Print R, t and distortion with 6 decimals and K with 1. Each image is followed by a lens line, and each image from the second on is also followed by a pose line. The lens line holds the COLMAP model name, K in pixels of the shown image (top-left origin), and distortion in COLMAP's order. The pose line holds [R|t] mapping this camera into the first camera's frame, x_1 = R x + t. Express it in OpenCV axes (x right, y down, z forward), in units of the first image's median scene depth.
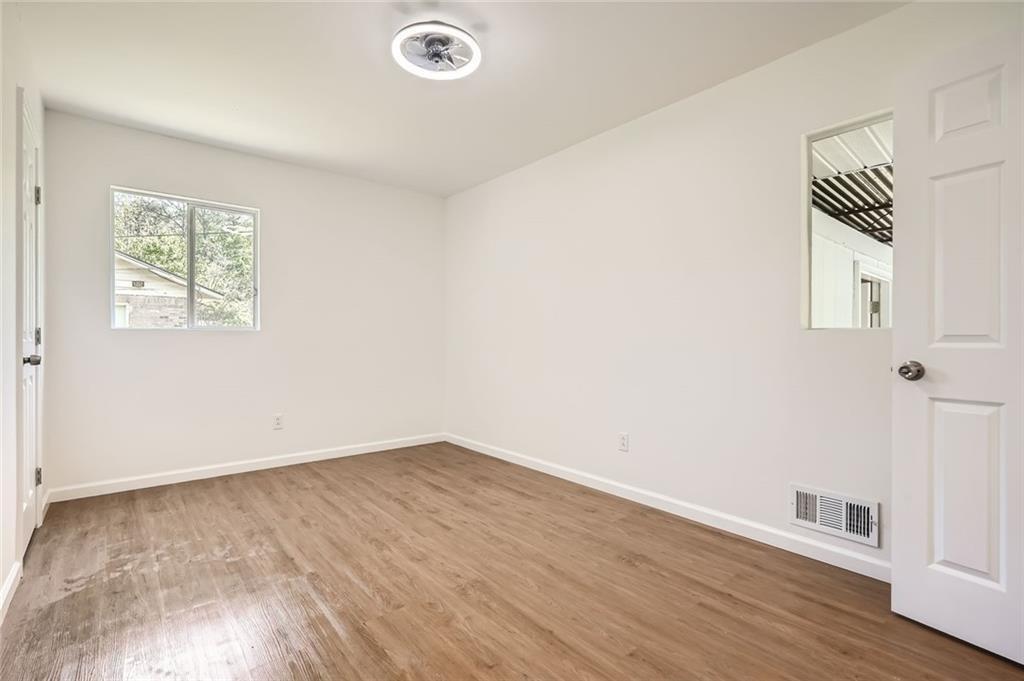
lens RADIAL K [[463.9, 0, 506.6], [0, 463.9, 336.6], [0, 0, 1]] dist [-0.005296, 0.001308]
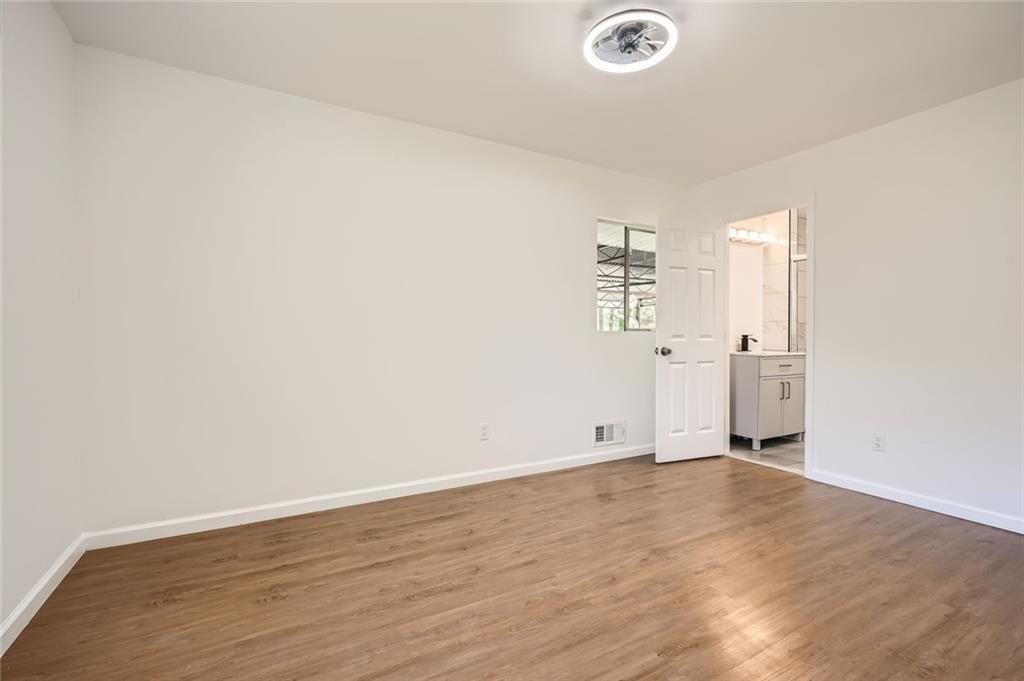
lens RADIAL K [[463.9, 0, 508.8], [0, 463.9, 340.9], [0, 0, 1]] dist [-0.005296, 0.001308]
pose [[0.167321, -0.009930, 0.985853, -0.934884], [-0.006564, 0.999916, 0.011186, 0.002742], [-0.985881, -0.008343, 0.167241, 0.881950]]
